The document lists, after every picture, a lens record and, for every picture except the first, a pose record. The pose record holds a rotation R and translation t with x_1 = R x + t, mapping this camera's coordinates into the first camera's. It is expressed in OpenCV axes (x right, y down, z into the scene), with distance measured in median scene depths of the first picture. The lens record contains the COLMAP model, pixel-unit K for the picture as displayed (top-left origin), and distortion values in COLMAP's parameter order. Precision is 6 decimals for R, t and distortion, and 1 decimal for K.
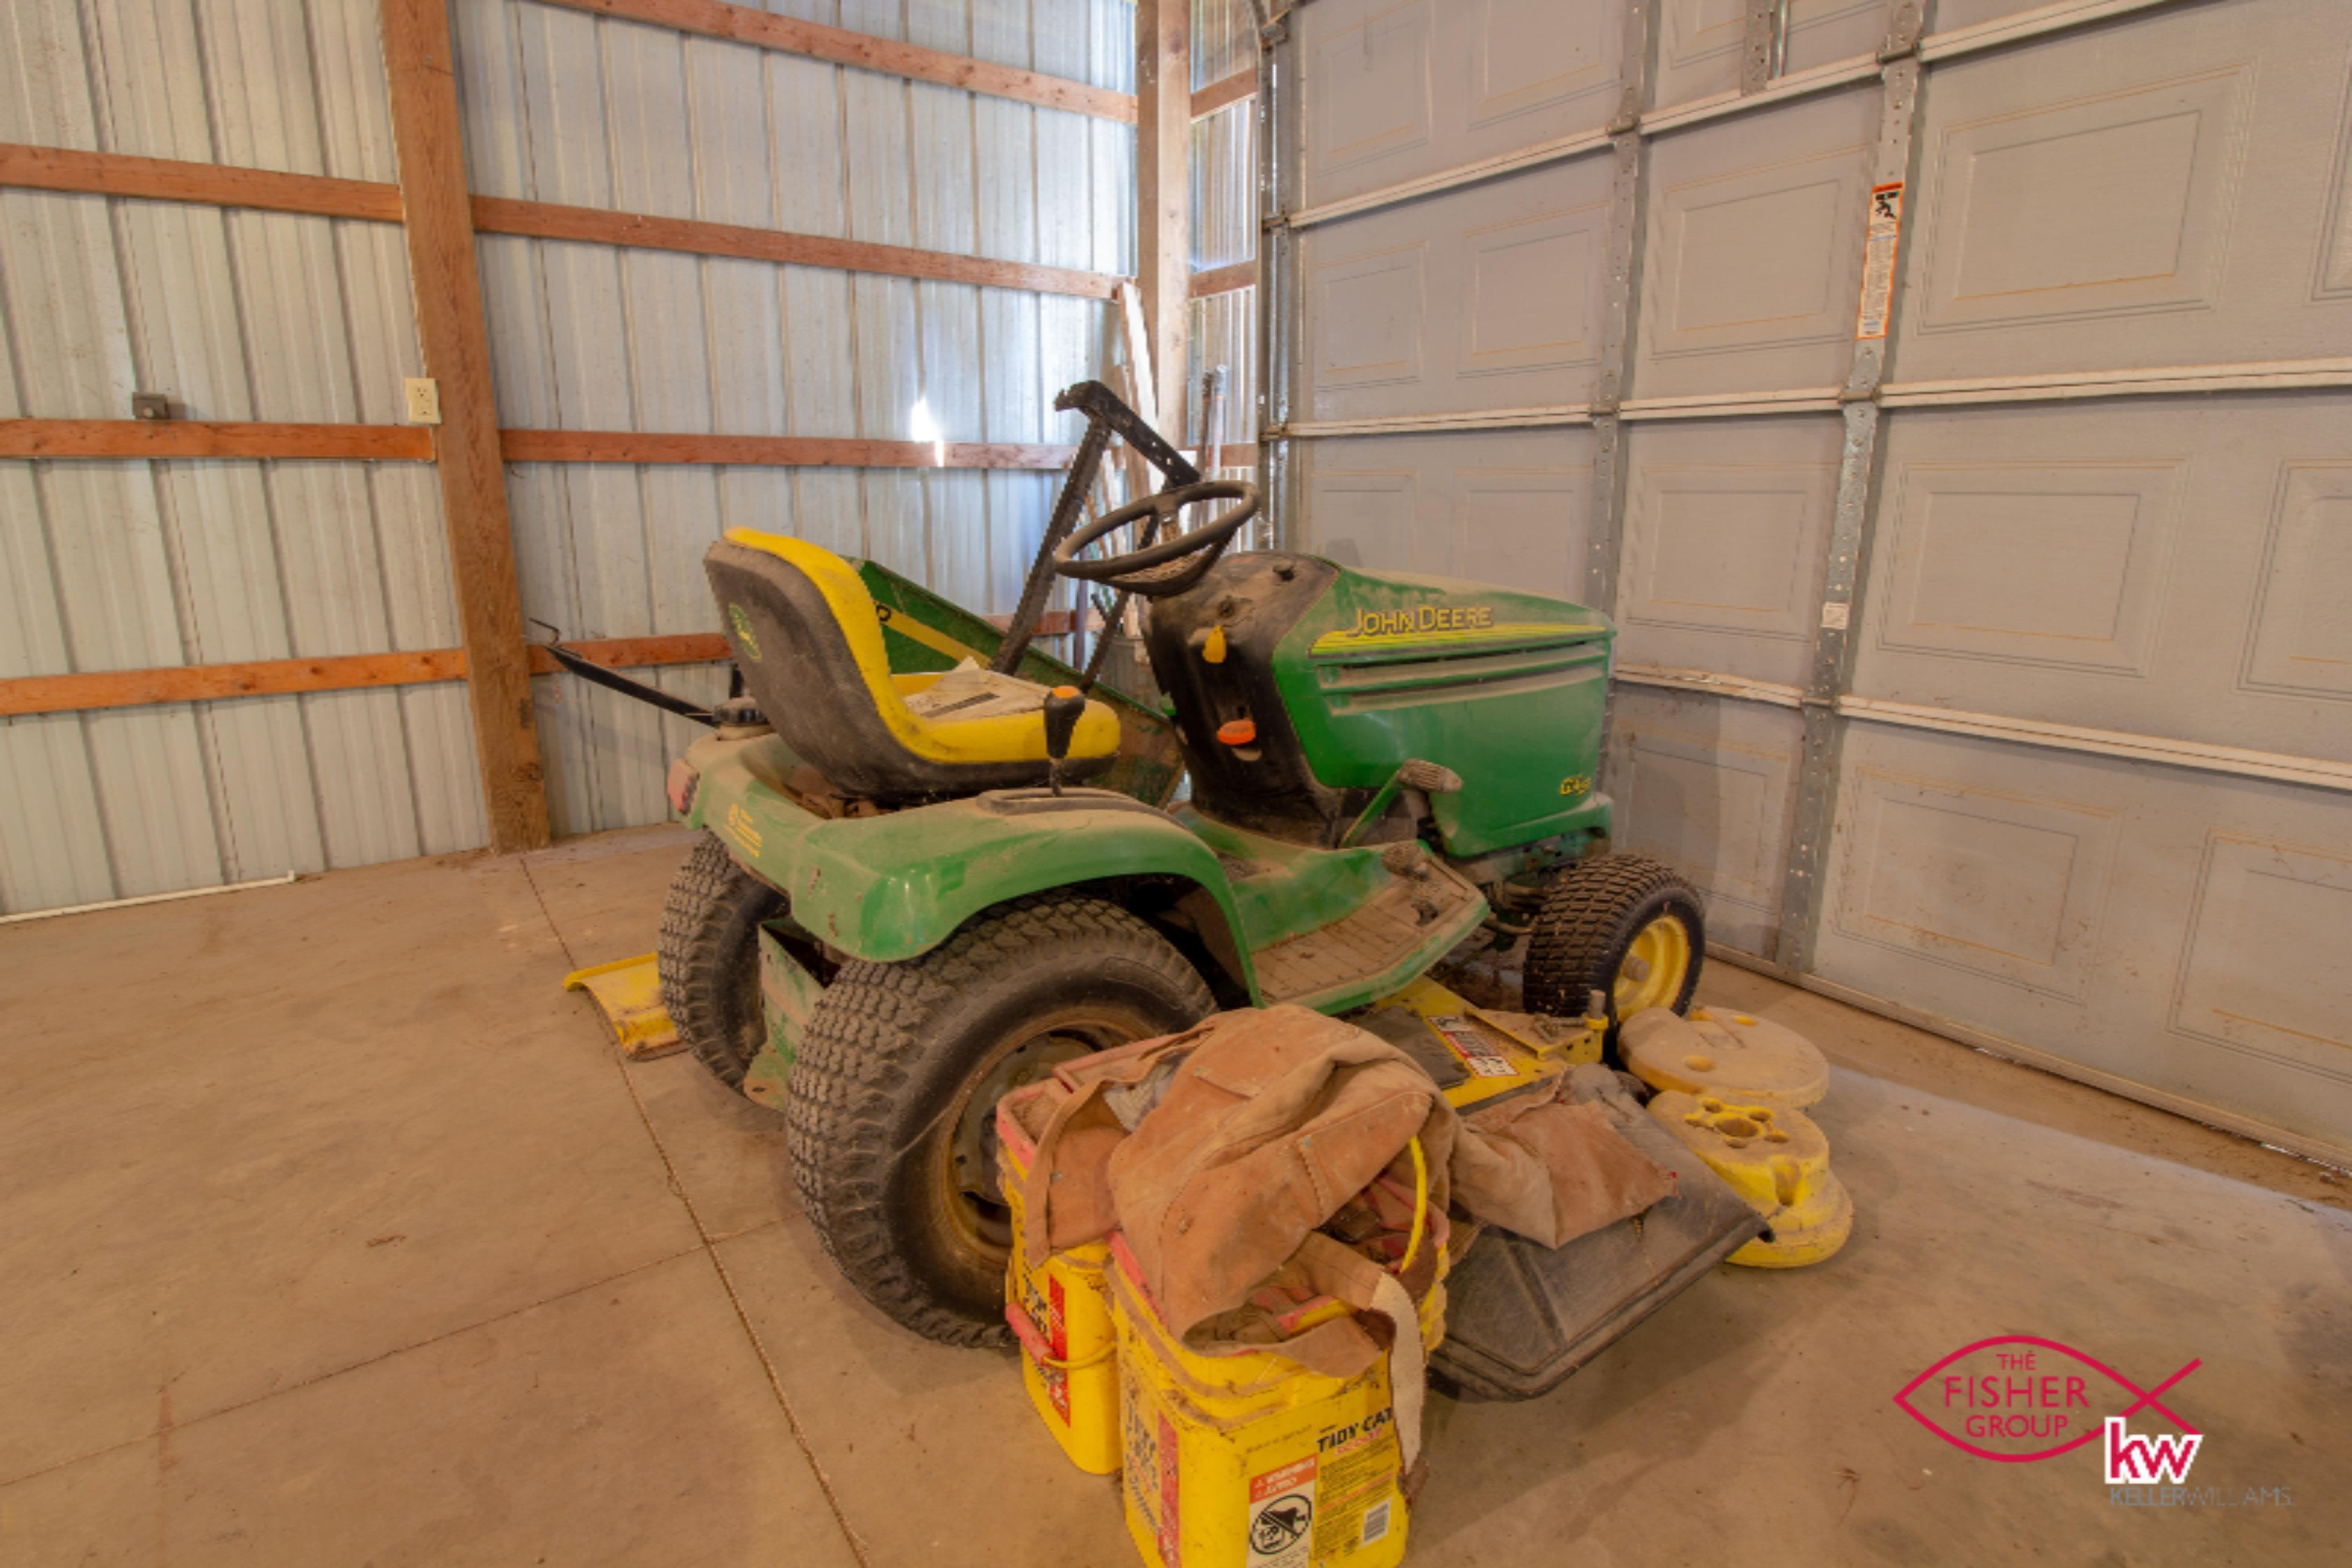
lens RADIAL K [[1189.9, 0, 1175.2], [0, 1189.9, 772.6], [0, 0, 1]] dist [-0.005497, -0.004236]
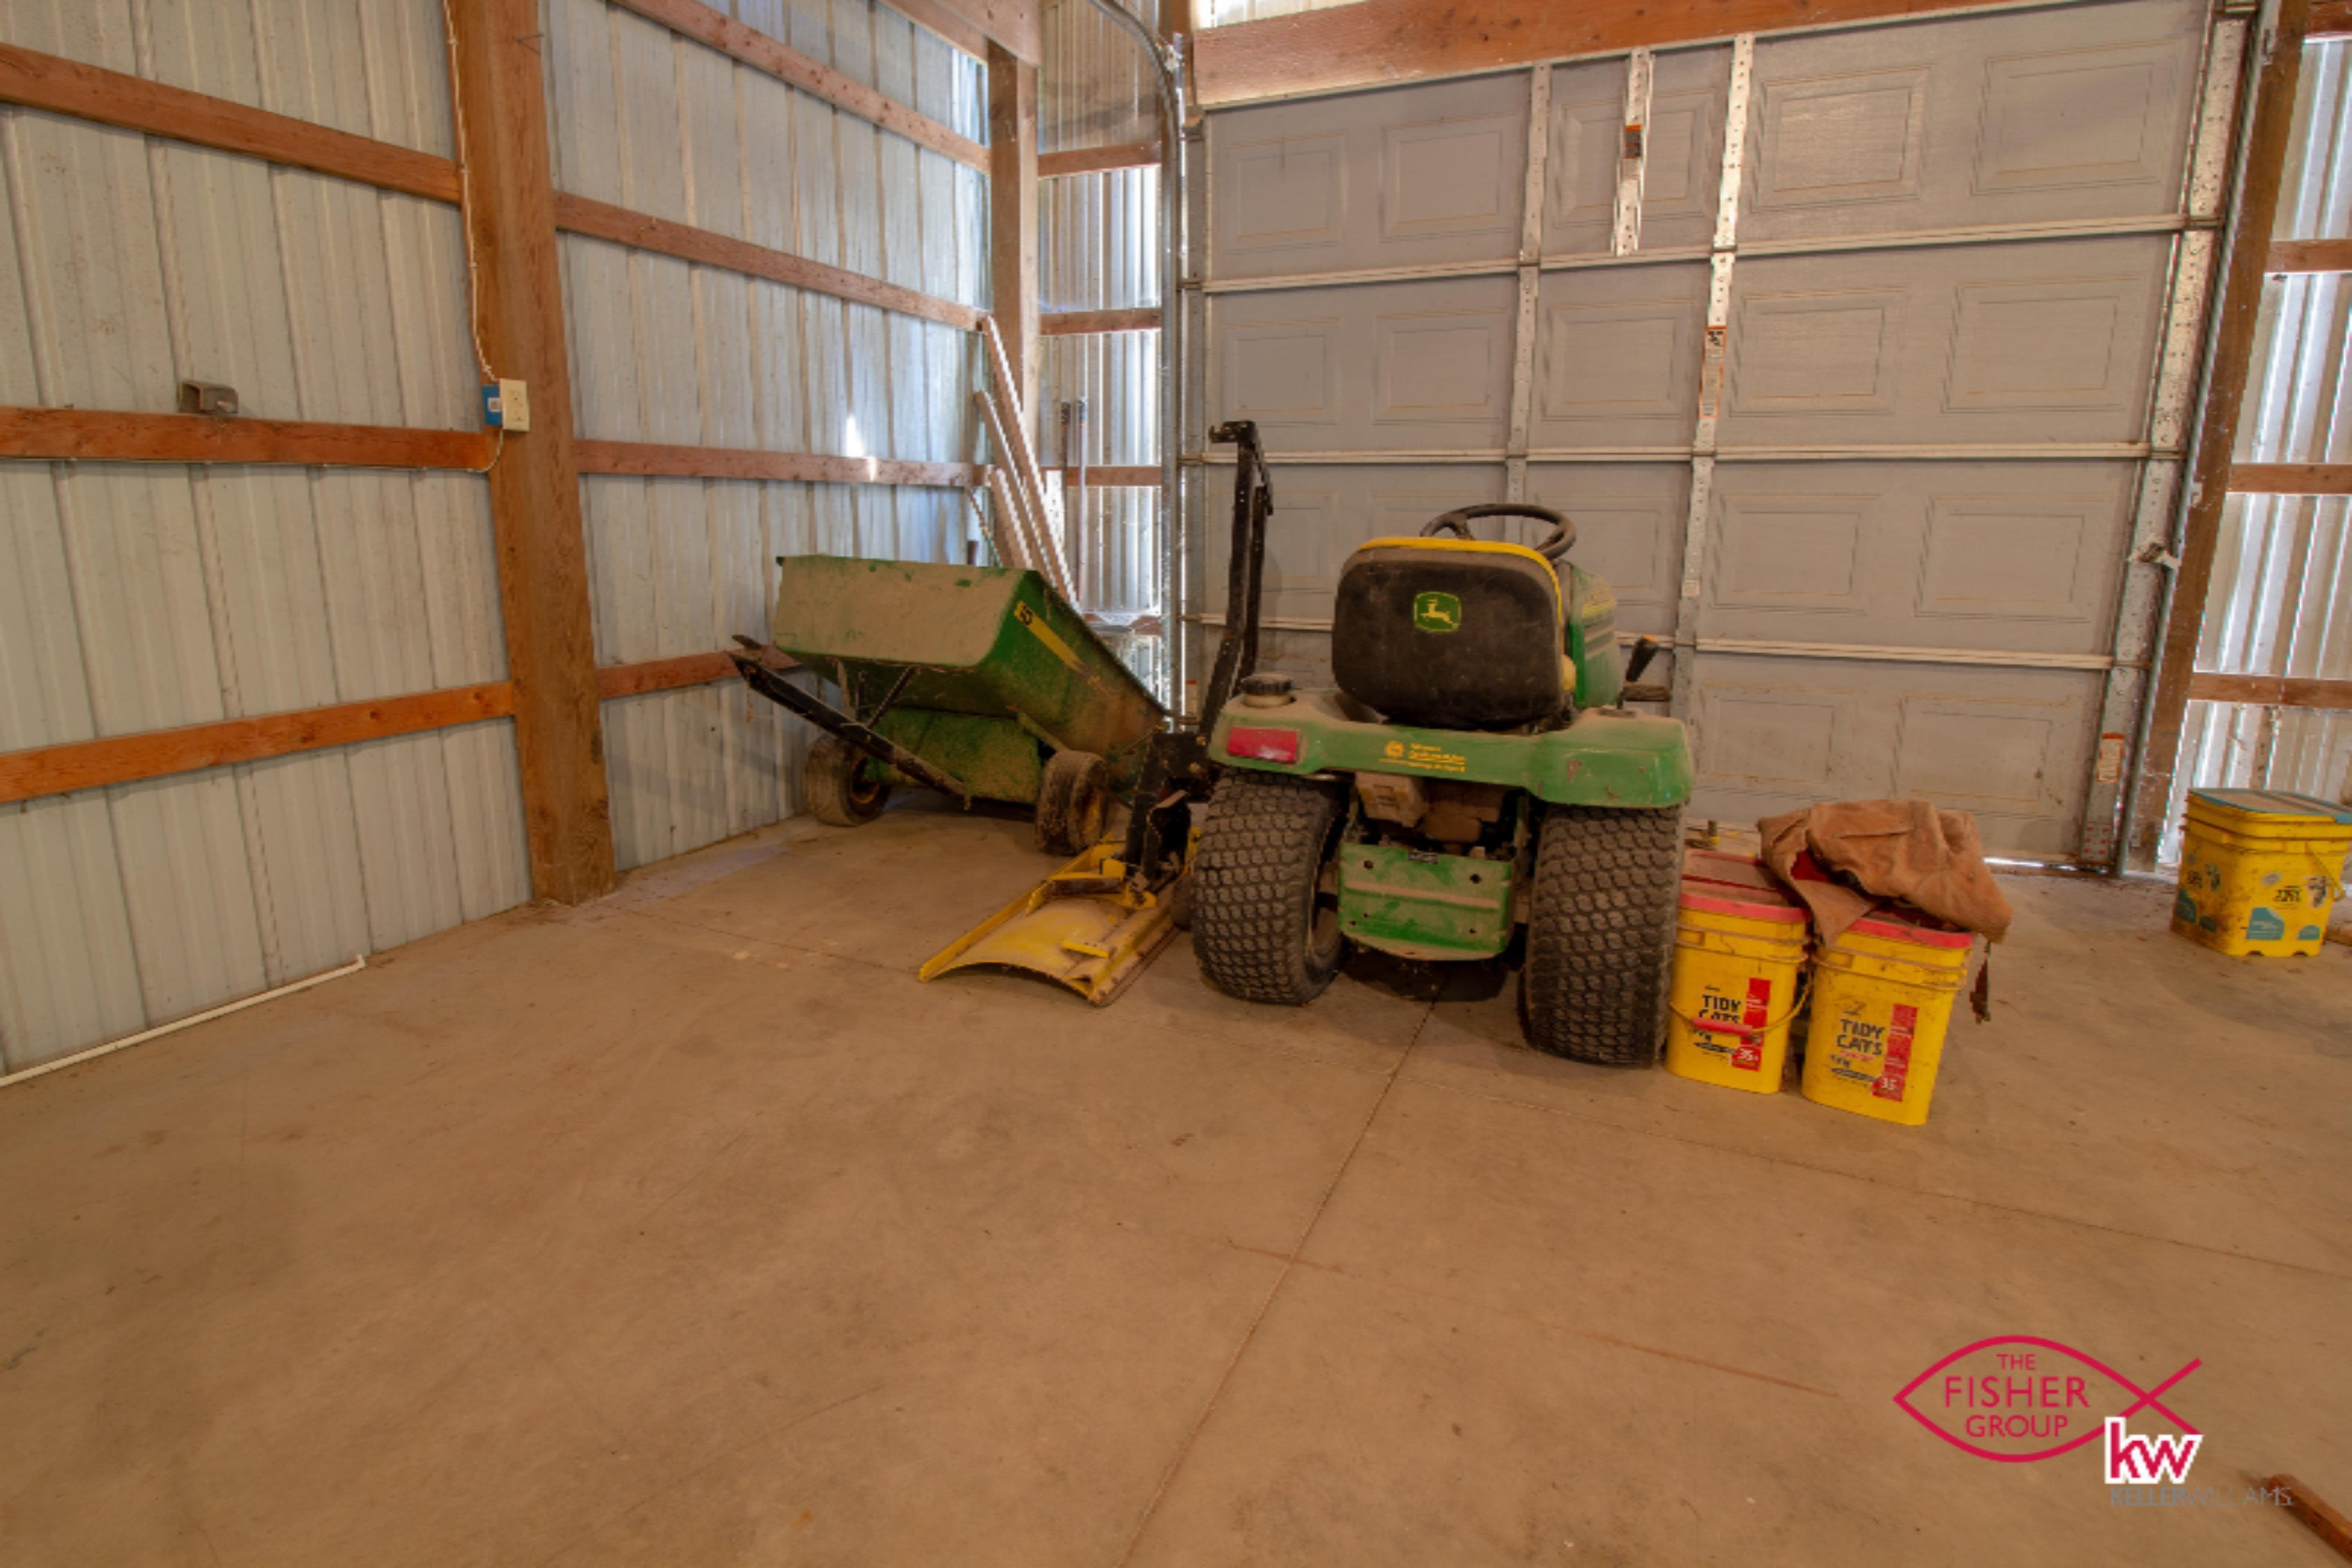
lens RADIAL K [[1184.5, 0, 1179.1], [0, 1184.5, 771.3], [0, 0, 1]] dist [-0.003642, -0.001855]
pose [[0.857705, -0.108512, 0.502561, -0.658075], [0.113119, 0.993350, 0.021426, 0.000989], [-0.501544, 0.038472, 0.864276, -0.020448]]
